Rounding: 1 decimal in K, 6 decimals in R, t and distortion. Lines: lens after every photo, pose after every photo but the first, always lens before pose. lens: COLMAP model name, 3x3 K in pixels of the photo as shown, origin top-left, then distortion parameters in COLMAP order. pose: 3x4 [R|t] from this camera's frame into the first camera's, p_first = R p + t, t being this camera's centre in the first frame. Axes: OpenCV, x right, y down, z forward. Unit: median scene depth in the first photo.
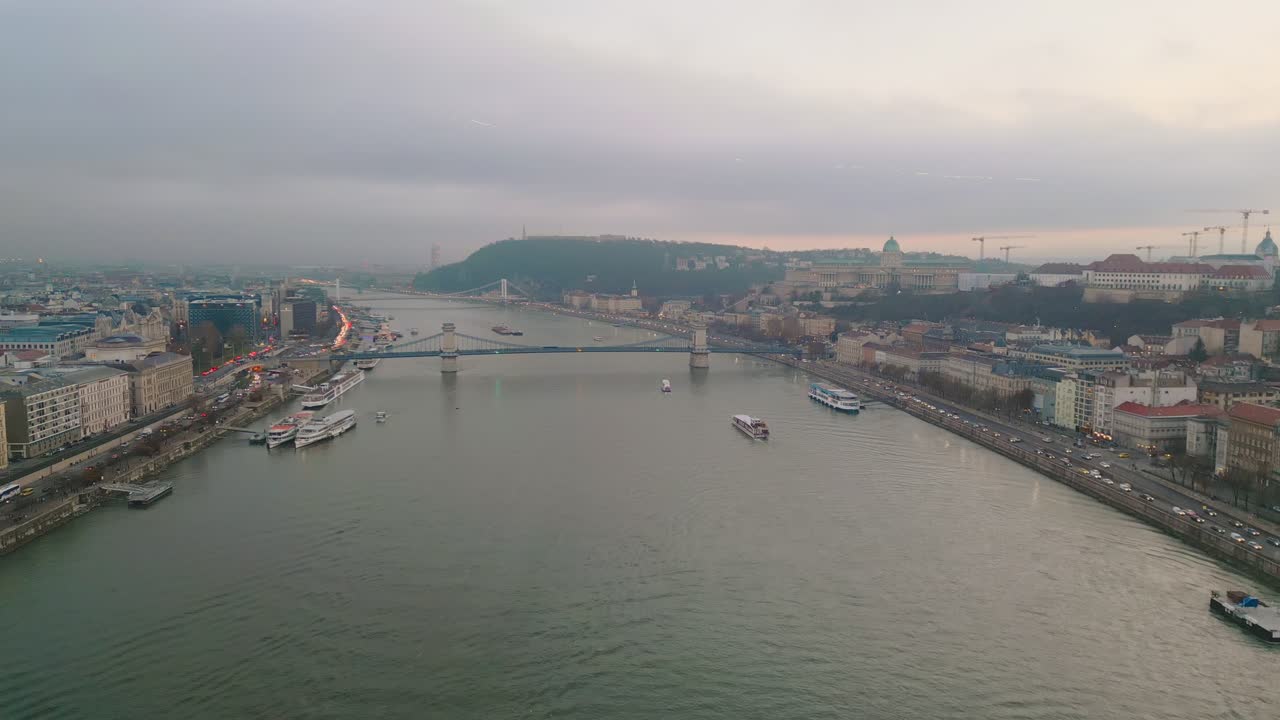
lens RADIAL K [[929.2, 0, 640.0], [0, 929.2, 360.0], [0, 0, 1]] dist [0.077759, -0.099873]
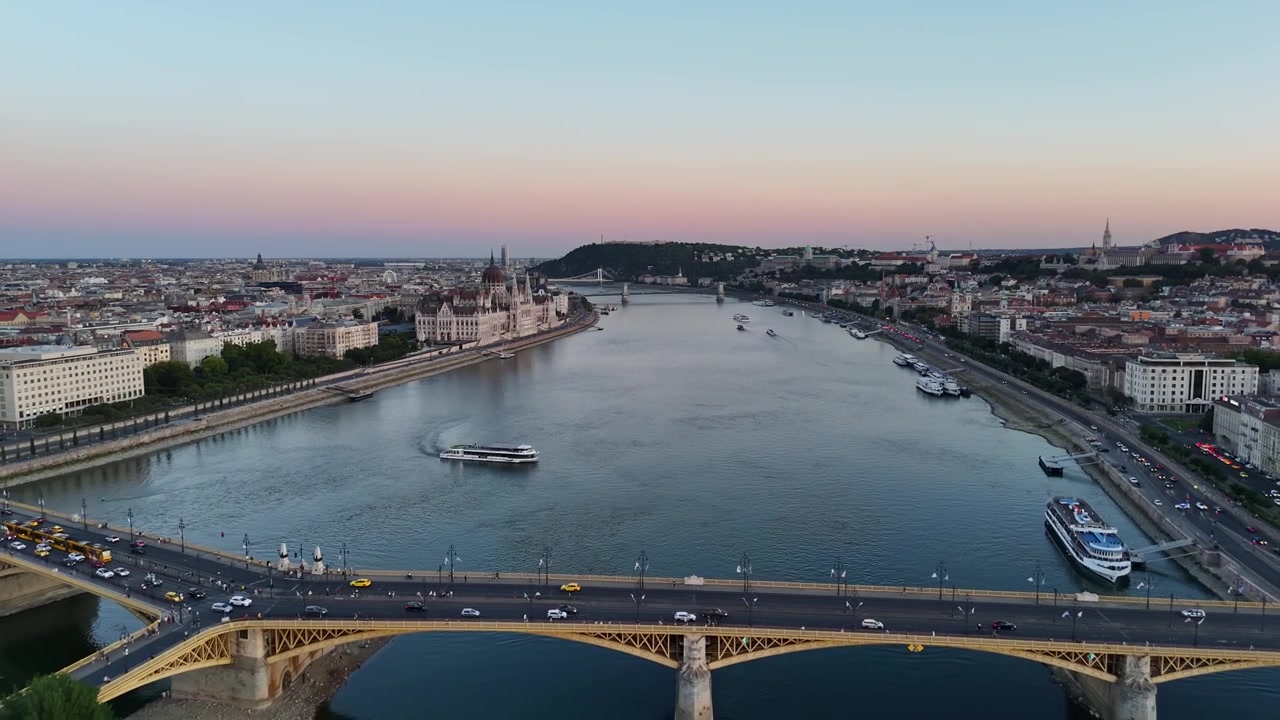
lens RADIAL K [[930.7, 0, 640.0], [0, 930.7, 360.0], [0, 0, 1]] dist [0.048173, -0.026106]
pose [[0.999900, -0.010241, -0.009723, -0.069393], [0.010289, 0.999935, 0.004894, 0.083673], [0.009672, -0.004993, 0.999941, -0.804883]]
